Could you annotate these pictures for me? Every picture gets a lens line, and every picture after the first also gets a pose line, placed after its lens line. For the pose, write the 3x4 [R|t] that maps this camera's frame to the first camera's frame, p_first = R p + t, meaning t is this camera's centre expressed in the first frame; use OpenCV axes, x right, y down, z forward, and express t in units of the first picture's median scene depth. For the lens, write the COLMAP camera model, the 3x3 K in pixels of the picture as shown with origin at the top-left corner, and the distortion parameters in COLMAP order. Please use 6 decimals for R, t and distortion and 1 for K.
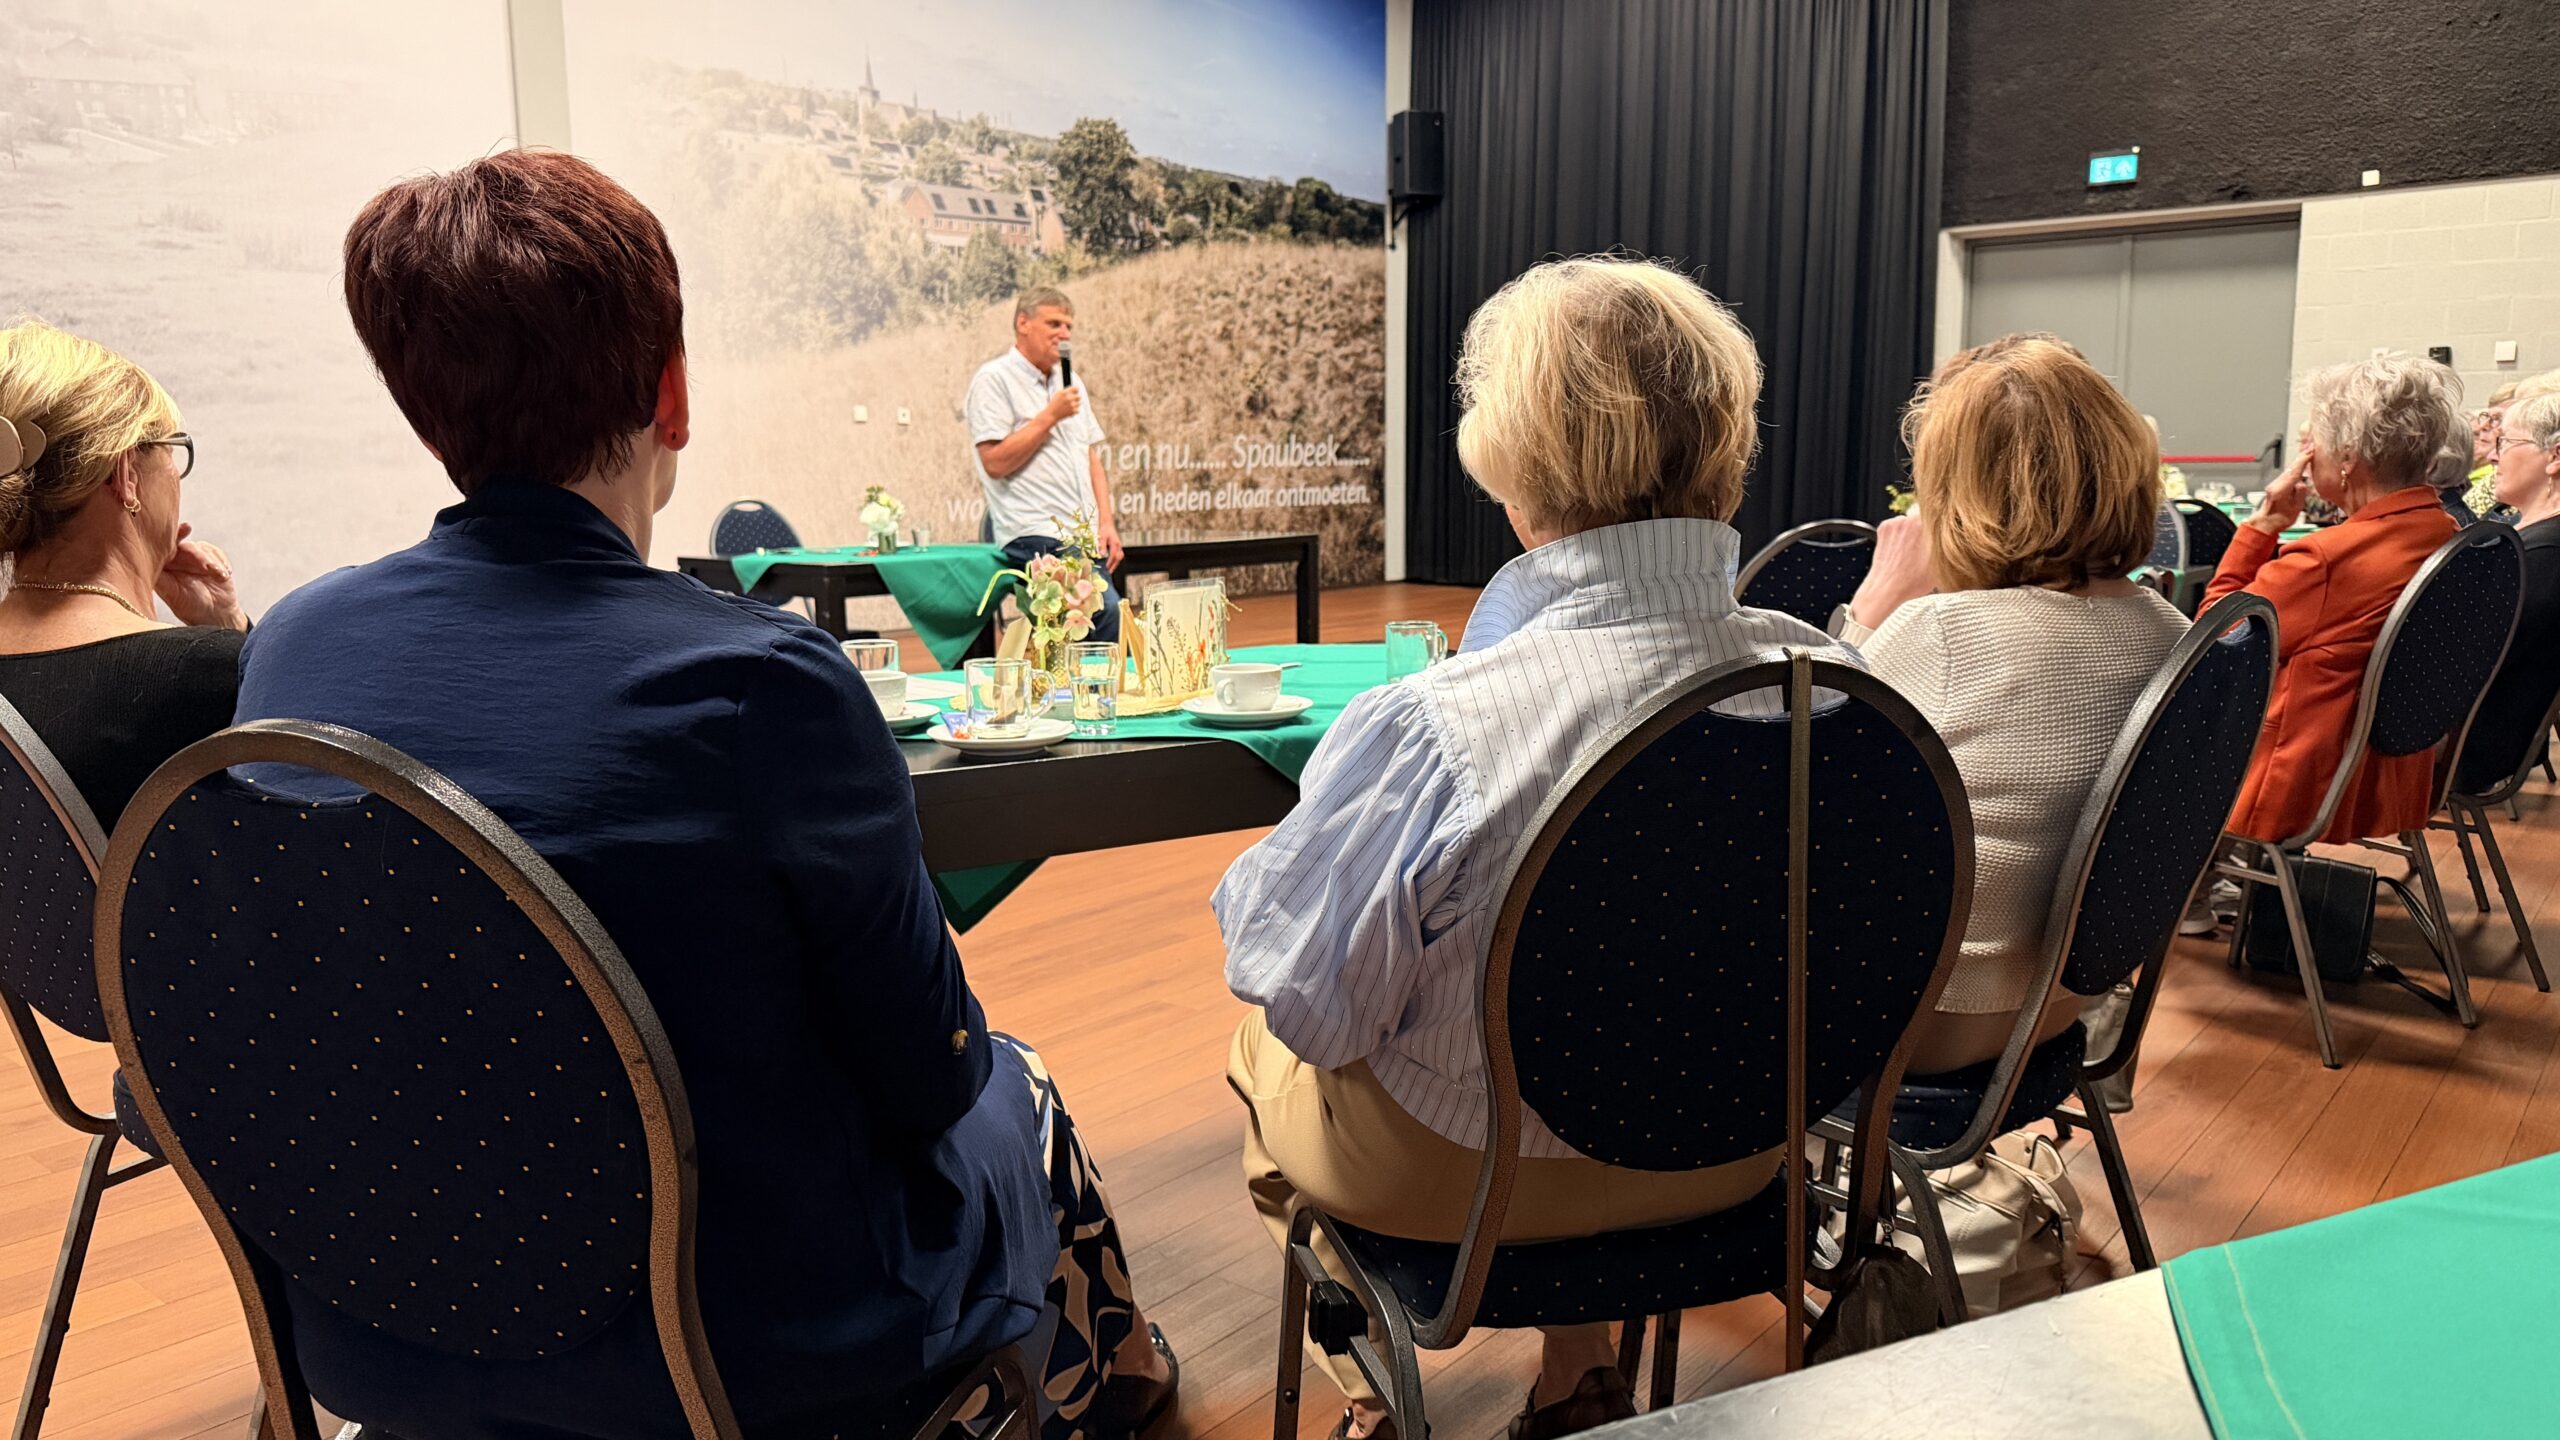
lens RADIAL K [[1840.7, 0, 1280.0], [0, 1840.7, 720.0], [0, 0, 1]] dist [0.032317, -0.035763]
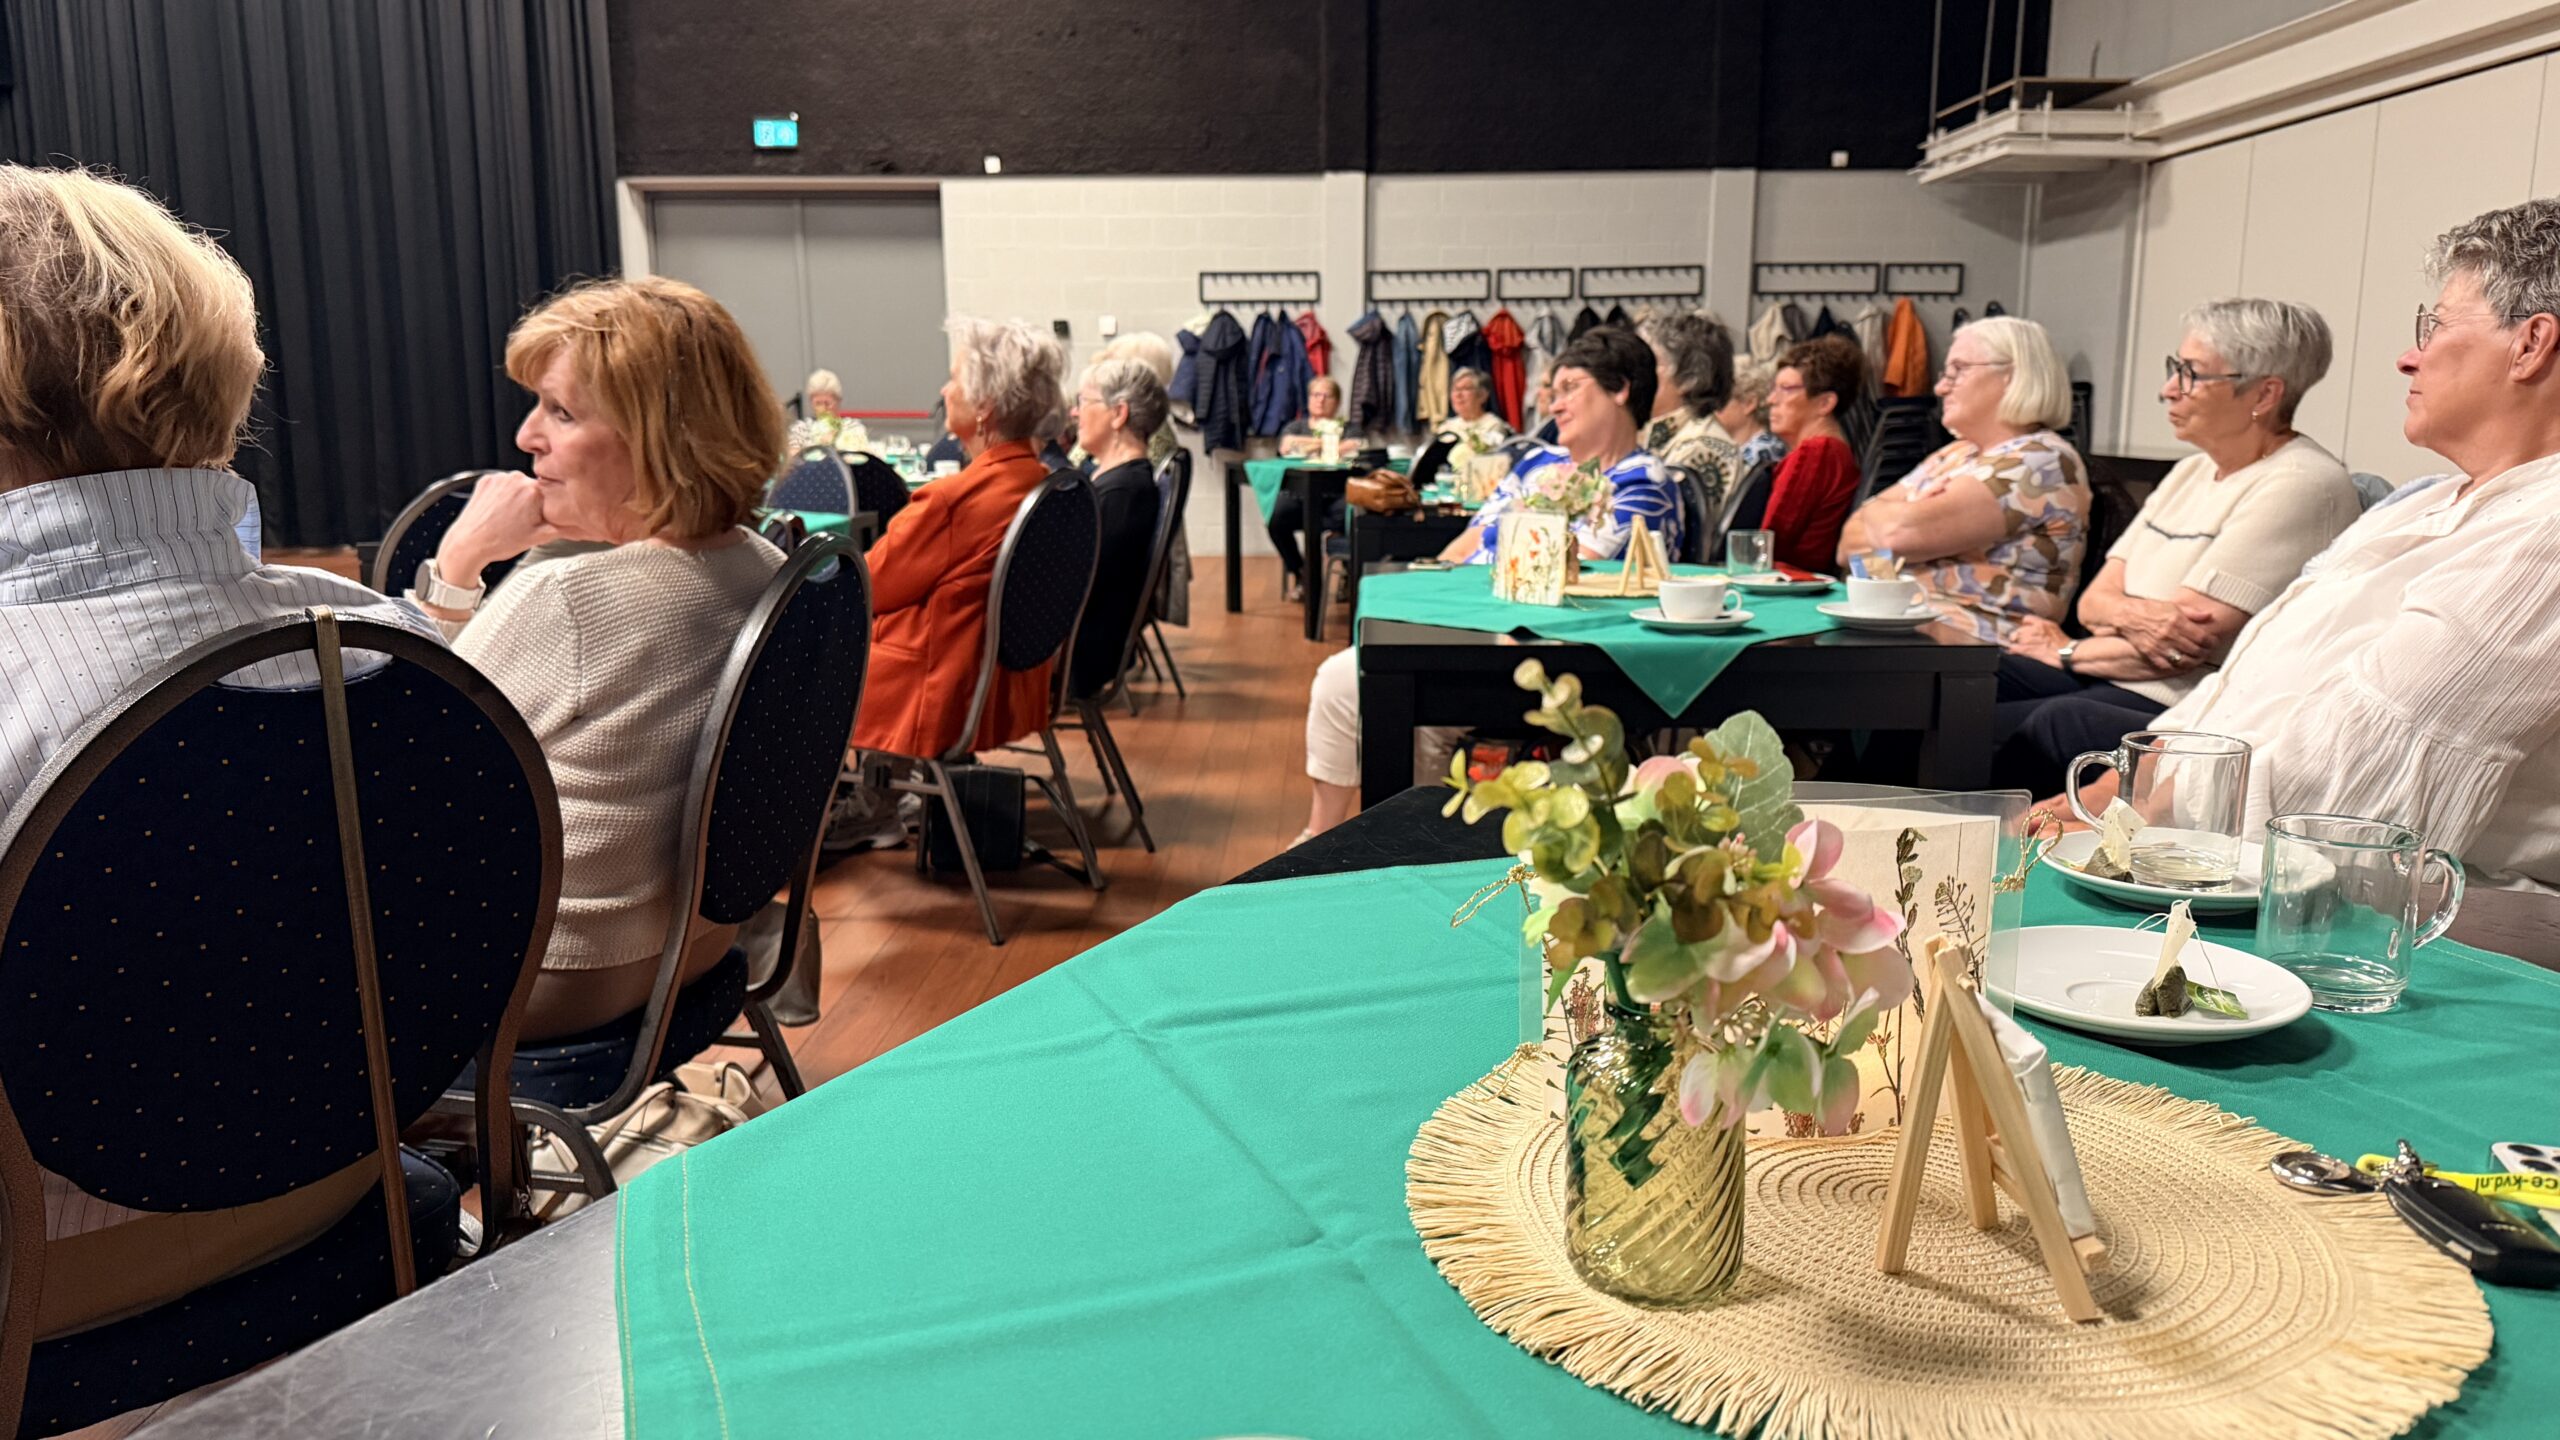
lens RADIAL K [[1811.2, 0, 1280.0], [0, 1811.2, 720.0], [0, 0, 1]] dist [0.161703, -0.209616]
pose [[0.791223, -0.099850, 0.603320, 0.032476], [0.084784, 0.994963, 0.053478, 0.002310], [-0.605621, 0.008838, 0.795704, -0.008089]]
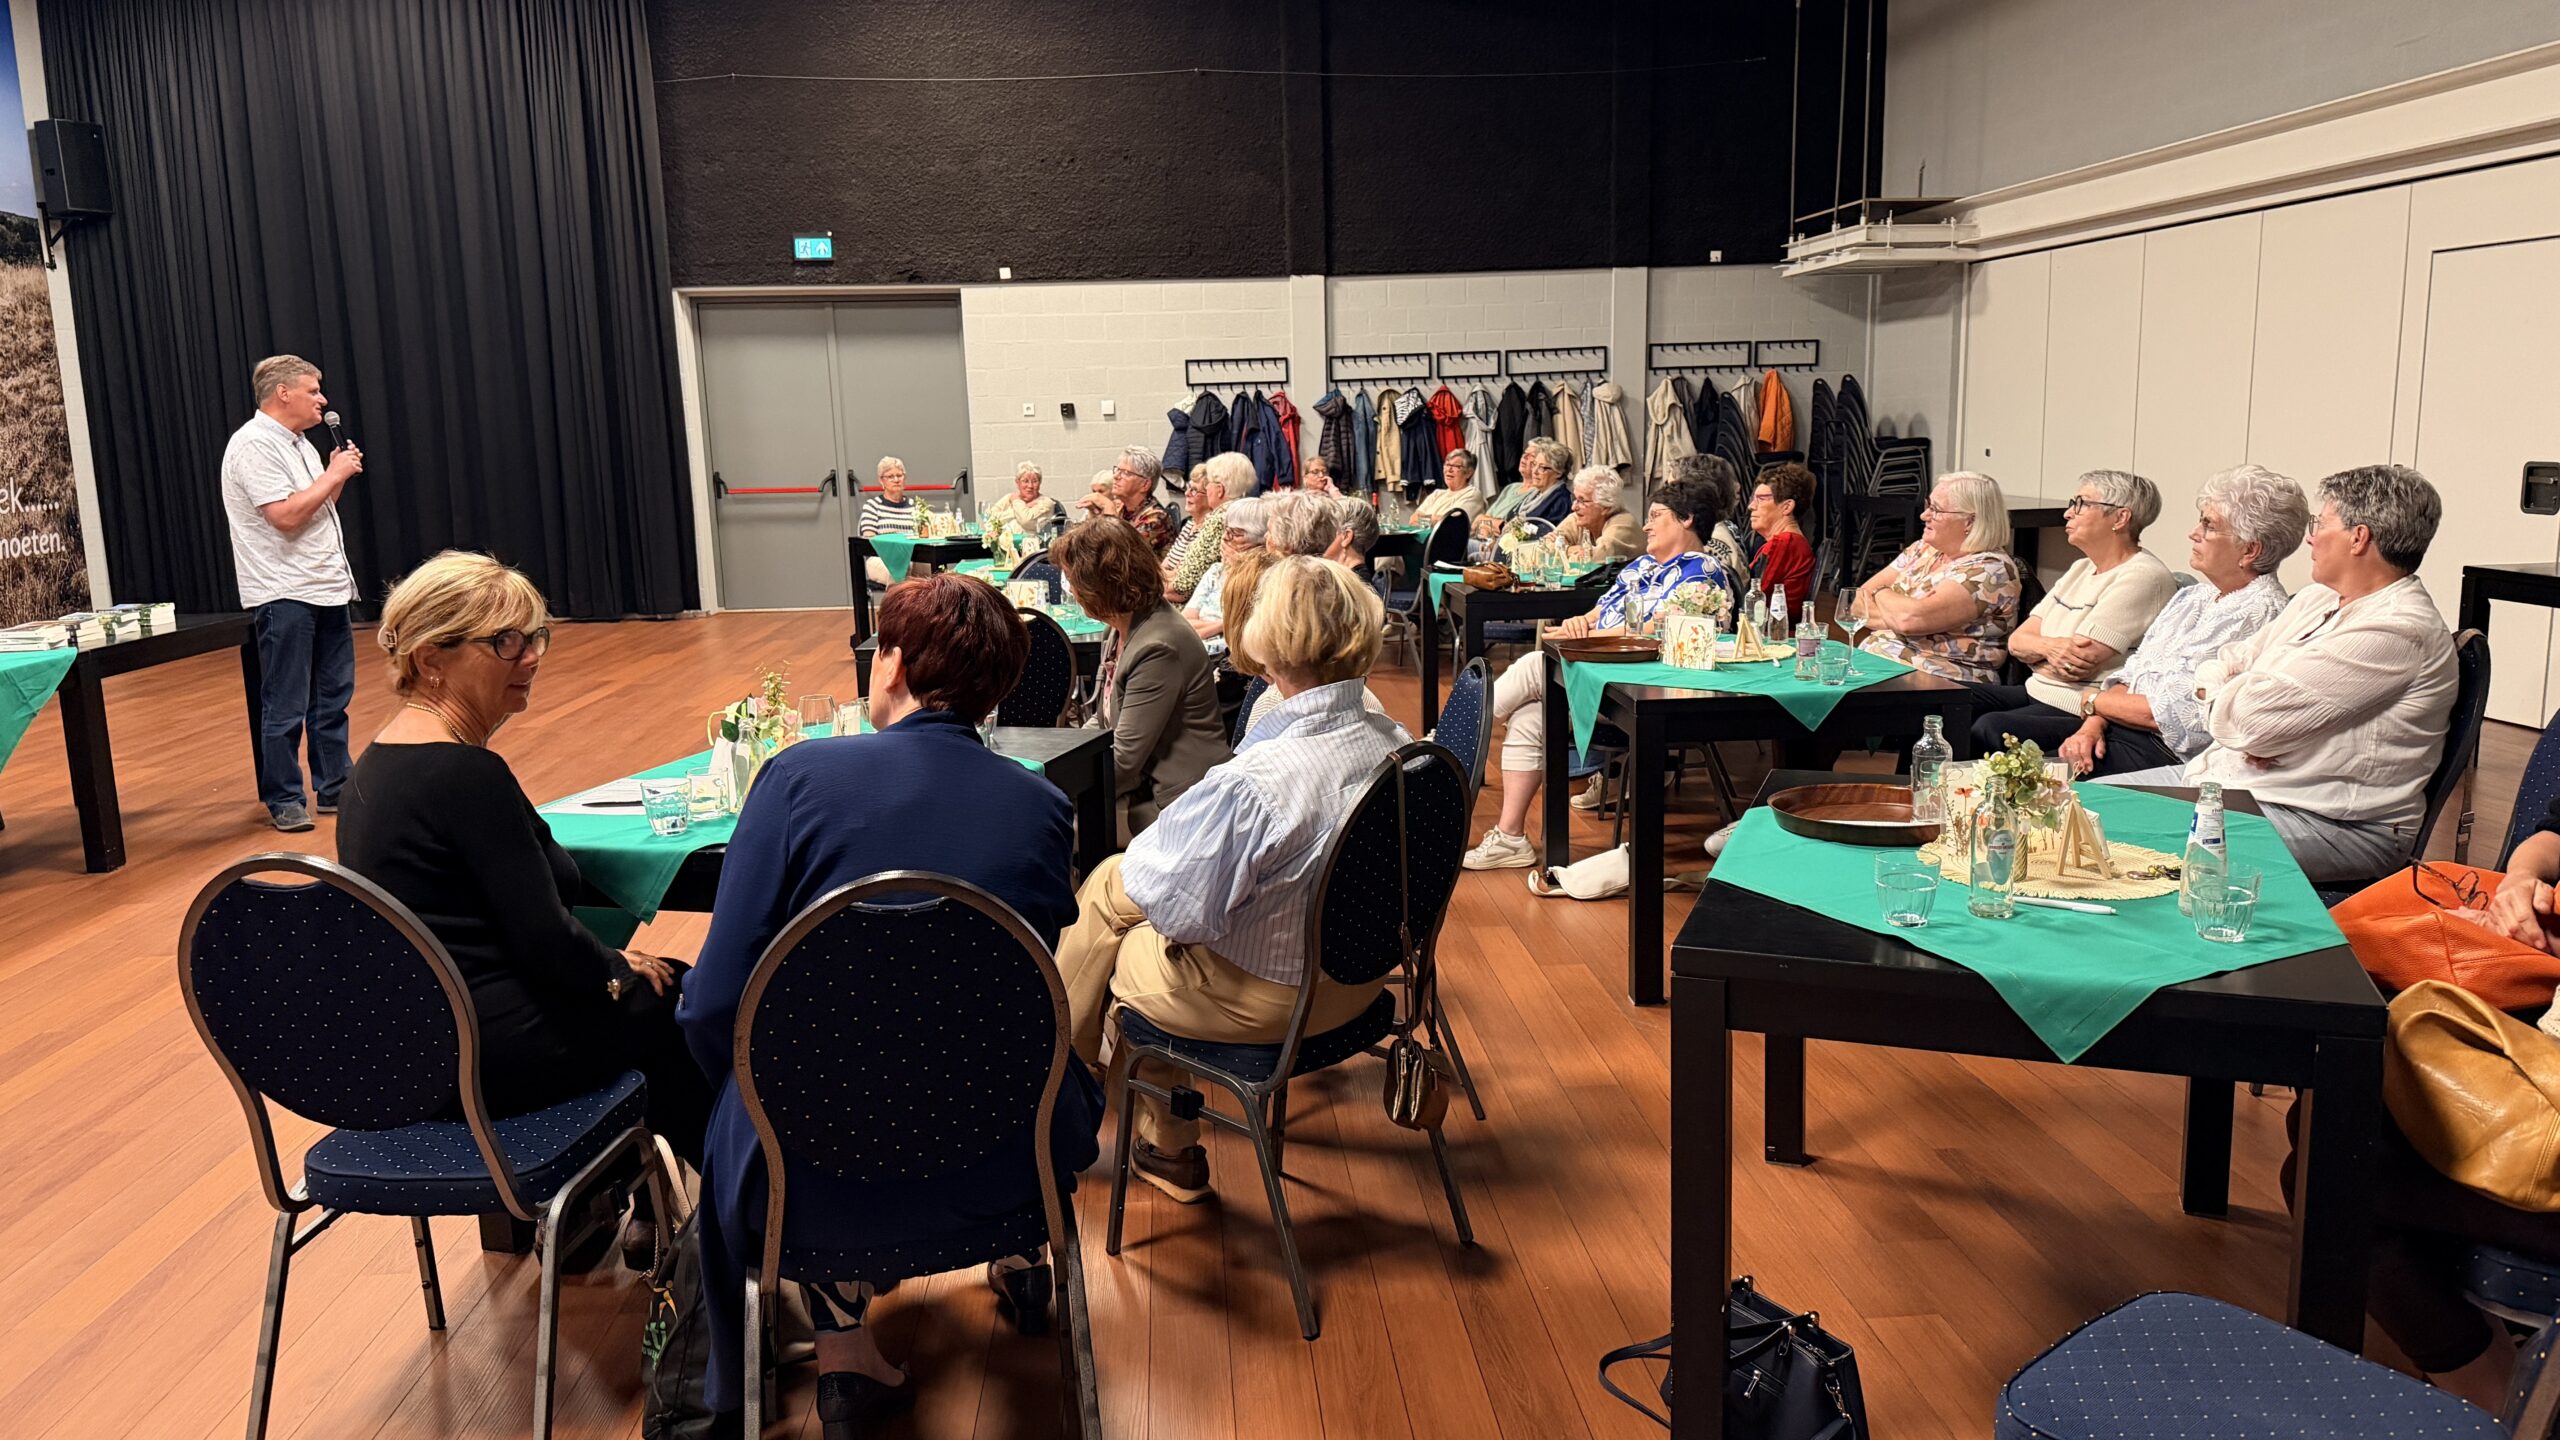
lens RADIAL K [[1708.1, 0, 1280.0], [0, 1708.1, 720.0], [0, 0, 1]] dist [0.128979, -0.003798]
pose [[0.741185, -0.123762, 0.659794, -0.322408], [0.117483, 0.991604, 0.054026, -0.049233], [-0.660941, 0.037471, 0.749502, -0.122619]]
